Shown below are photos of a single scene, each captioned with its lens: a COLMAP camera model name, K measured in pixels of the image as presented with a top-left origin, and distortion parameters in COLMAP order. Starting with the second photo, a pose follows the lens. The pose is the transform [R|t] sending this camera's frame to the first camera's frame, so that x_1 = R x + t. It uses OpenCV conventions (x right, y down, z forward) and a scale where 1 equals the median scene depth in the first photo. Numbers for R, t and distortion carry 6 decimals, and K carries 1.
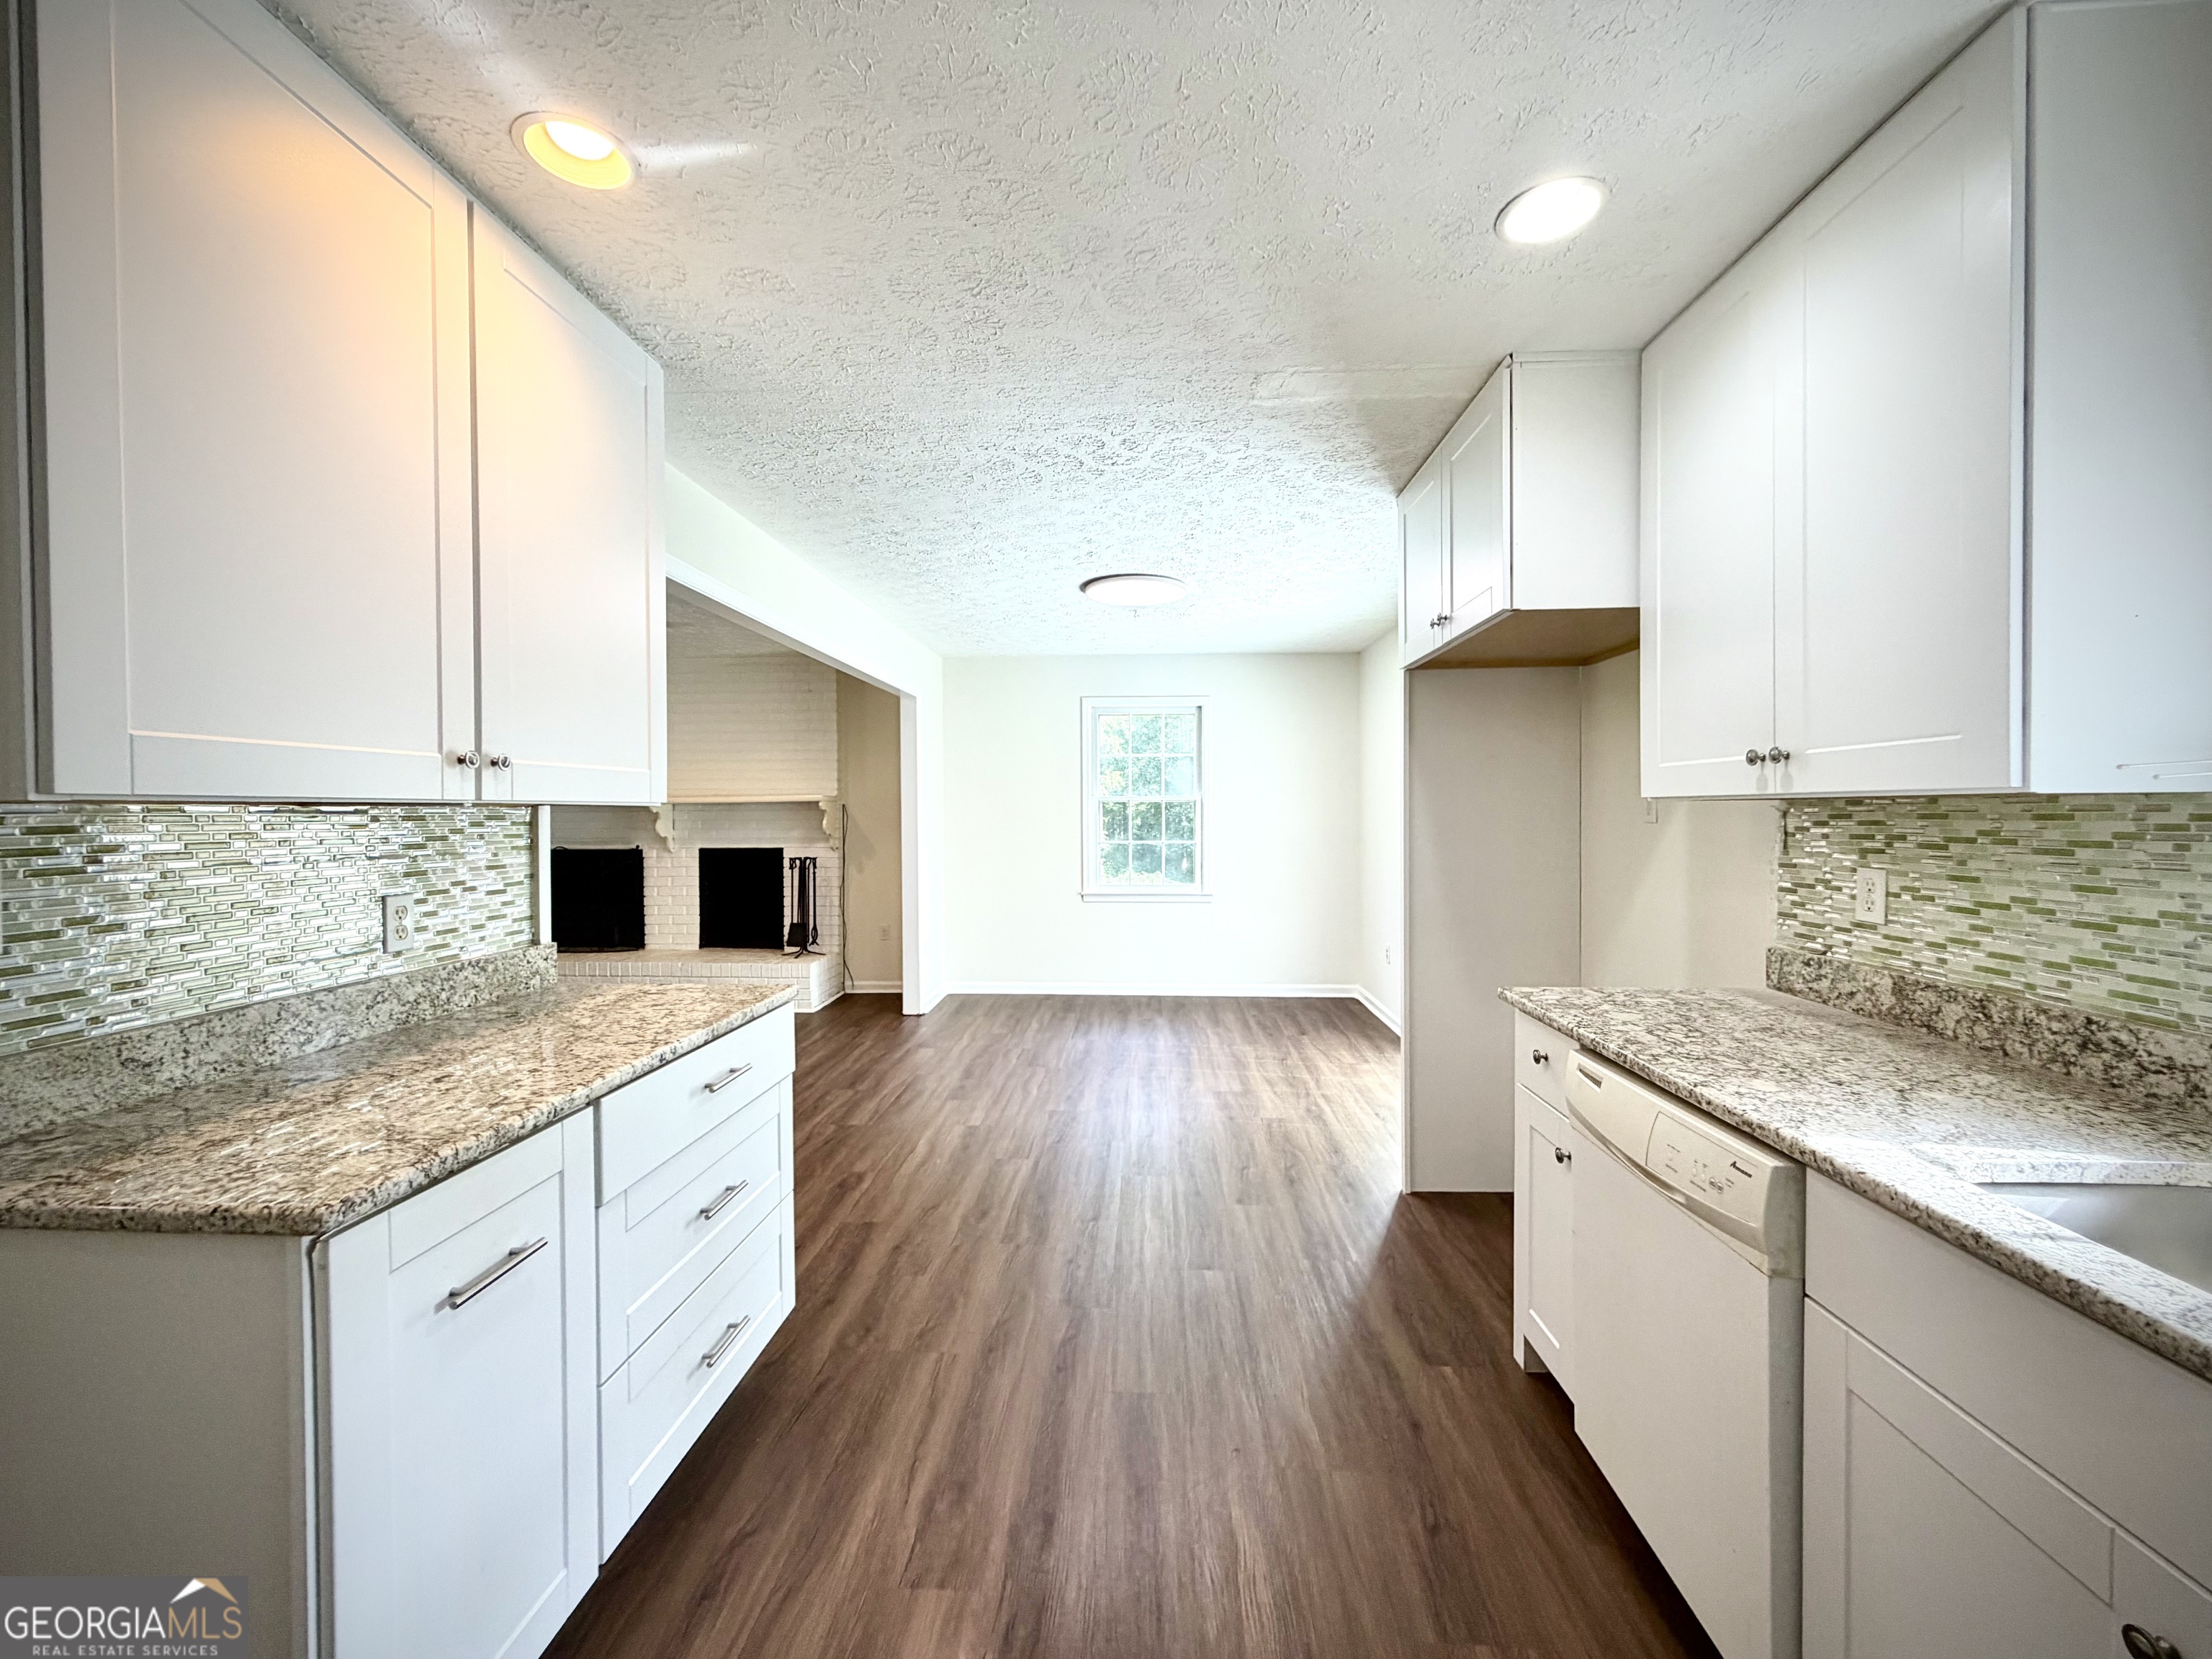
lens RADIAL K [[881.5, 0, 1101.9], [0, 881.5, 813.4], [0, 0, 1]] dist [0.000702, -0.000931]
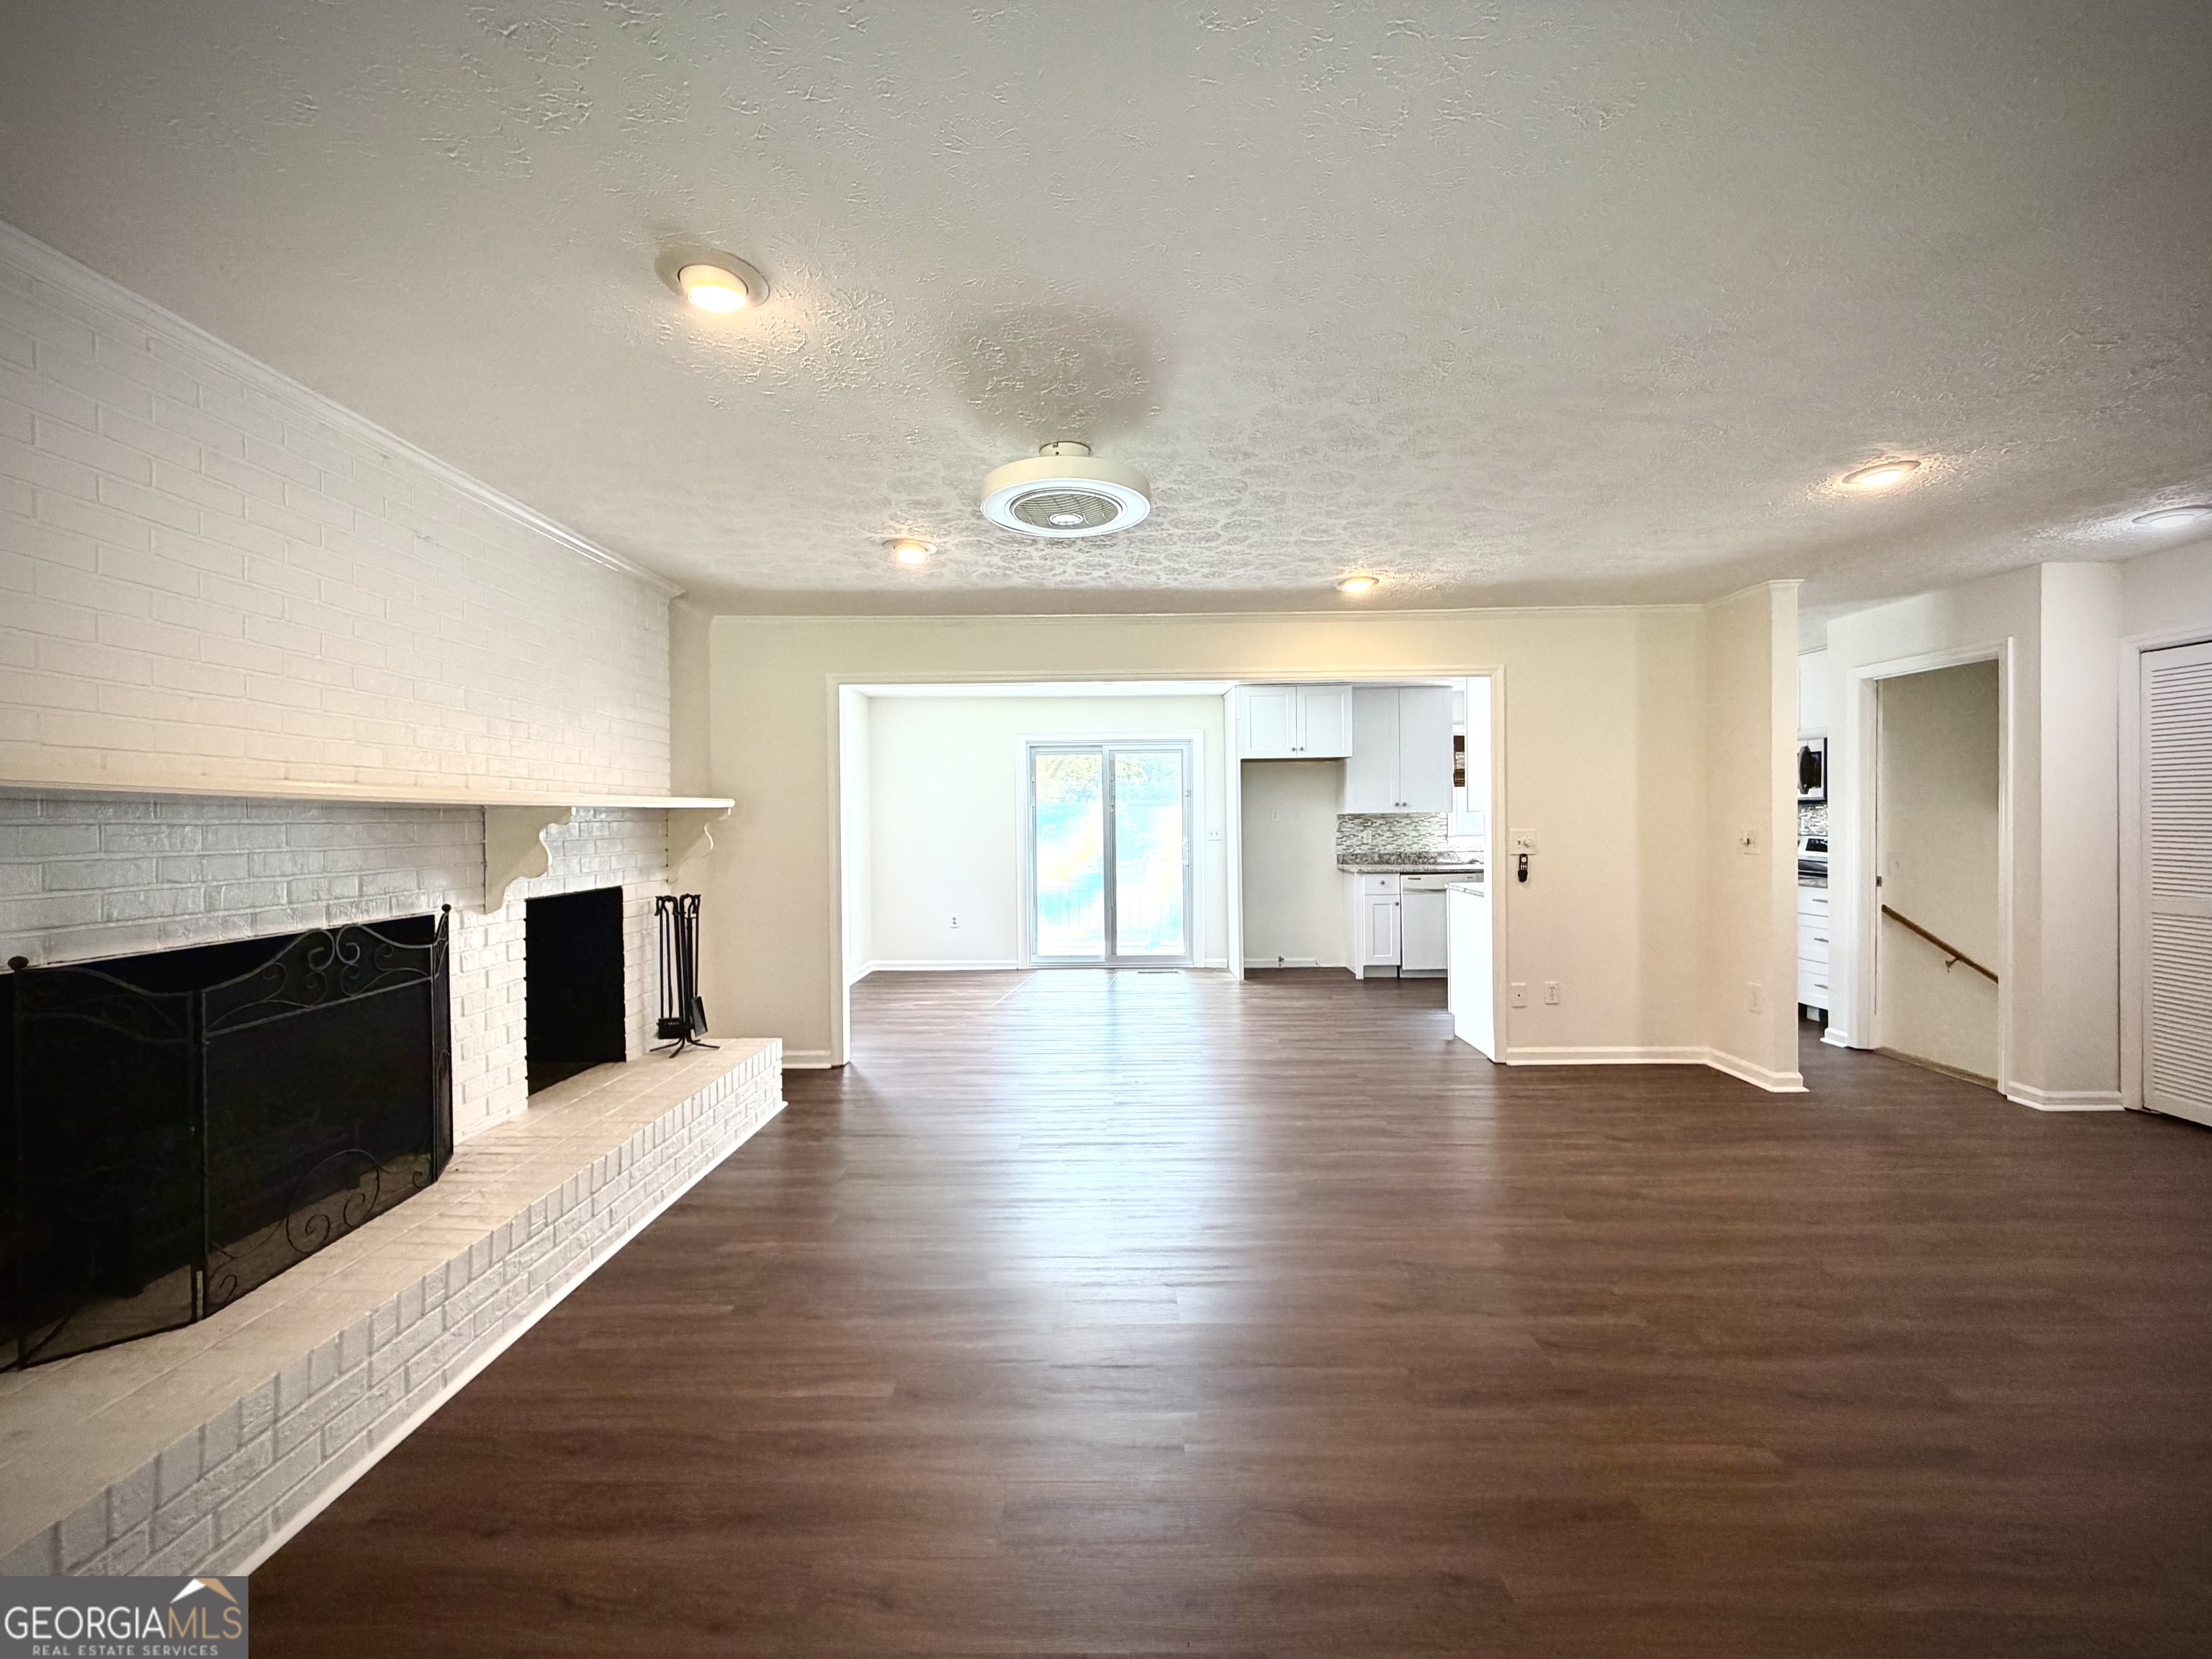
lens RADIAL K [[881.5, 0, 1099.4], [0, 881.5, 827.9], [0, 0, 1]] dist [0.000702, -0.000931]
pose [[-0.038240, -0.003985, 0.999261, -0.970199], [0.016117, 0.999860, 0.004604, 0.003081], [-0.999139, 0.016281, -0.038171, 0.713237]]
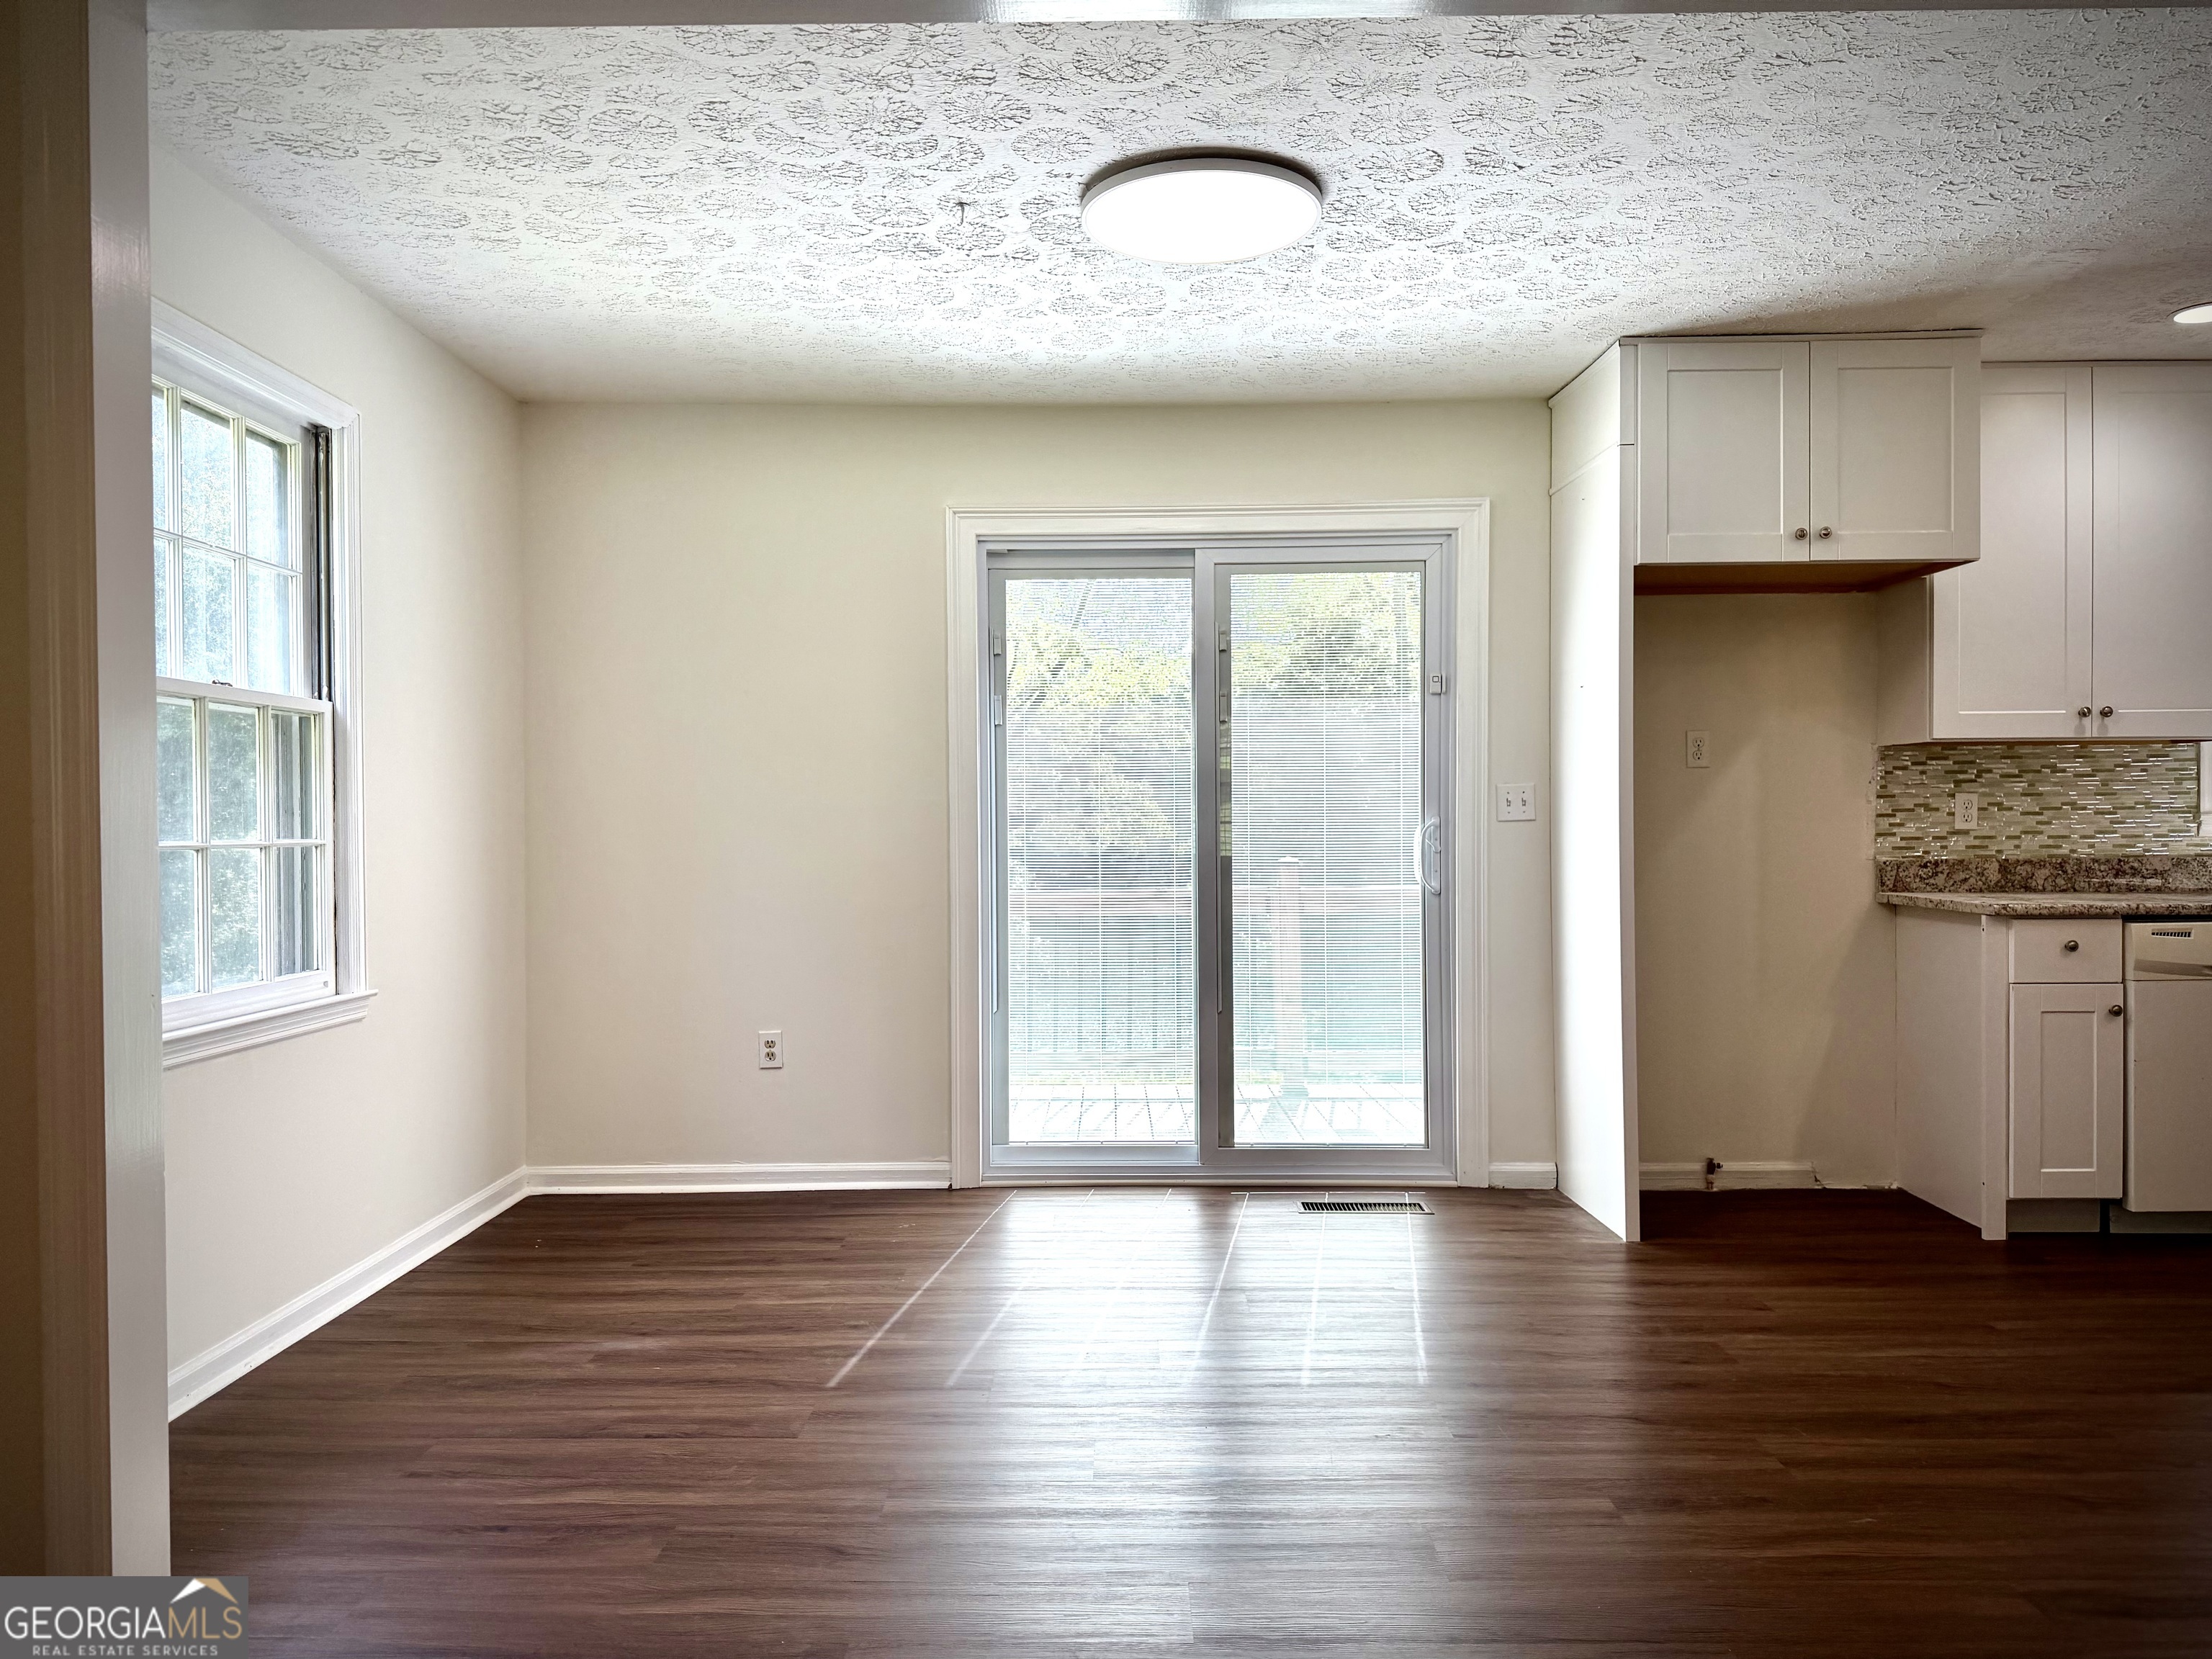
lens RADIAL K [[1544.4, 0, 1106.2], [0, 1544.4, 829.7], [0, 0, 1]] dist [0.057873, -0.056278]
pose [[-0.039952, 0.001909, 0.999200, -0.486771], [0.012859, 0.999916, -0.001396, 0.031722], [-0.999119, 0.012793, -0.039973, 0.736092]]
